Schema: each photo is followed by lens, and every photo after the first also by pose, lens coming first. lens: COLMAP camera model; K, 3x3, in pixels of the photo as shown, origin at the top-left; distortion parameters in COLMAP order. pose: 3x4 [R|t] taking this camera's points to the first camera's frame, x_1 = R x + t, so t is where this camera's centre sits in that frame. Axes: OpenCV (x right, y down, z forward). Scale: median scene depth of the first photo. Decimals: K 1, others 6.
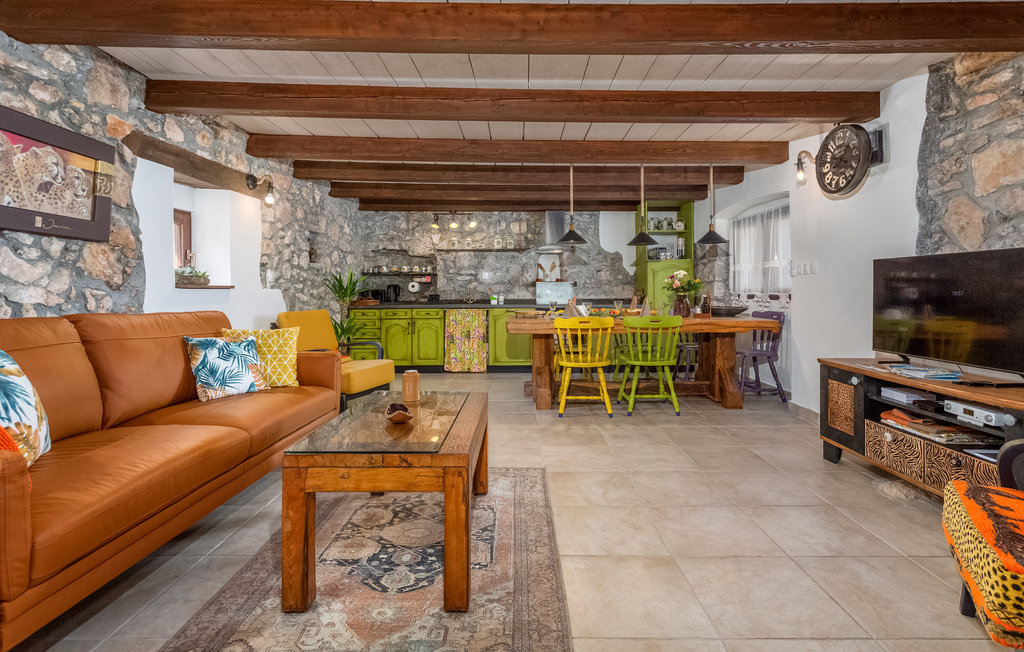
lens RADIAL K [[505.9, 0, 528.3], [0, 505.9, 287.2], [0, 0, 1]] dist [0.005476, -0.000803]
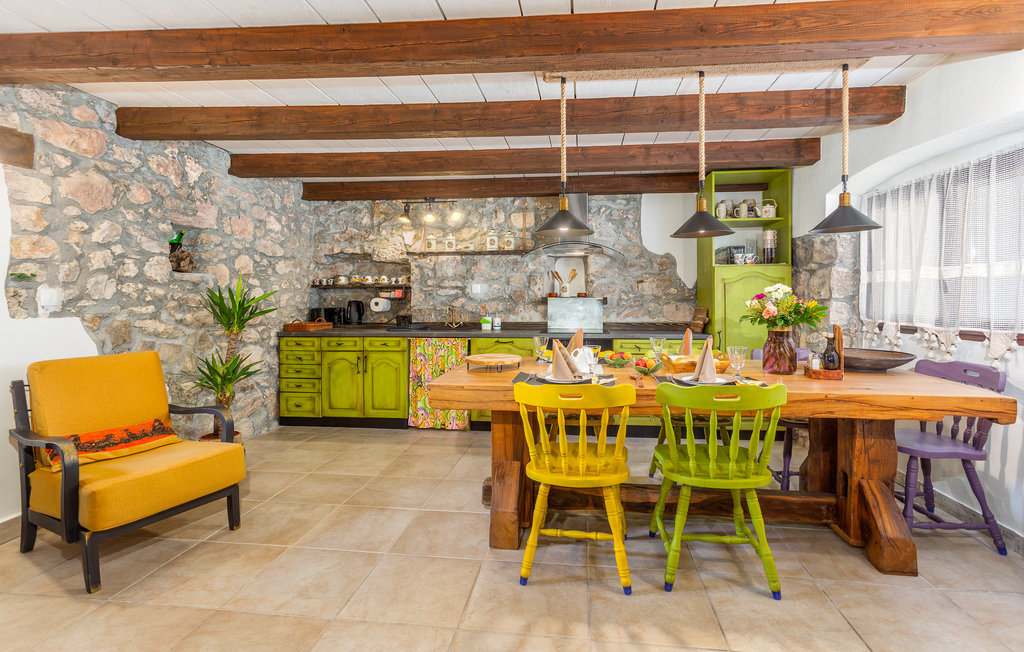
lens RADIAL K [[505.9, 0, 519.2], [0, 505.9, 302.7], [0, 0, 1]] dist [0.005476, -0.000803]
pose [[0.989692, 0.003393, -0.143174, 0.078499], [-0.000969, 0.999855, 0.017000, -0.015981], [0.143211, -0.016687, 0.989552, 0.312971]]
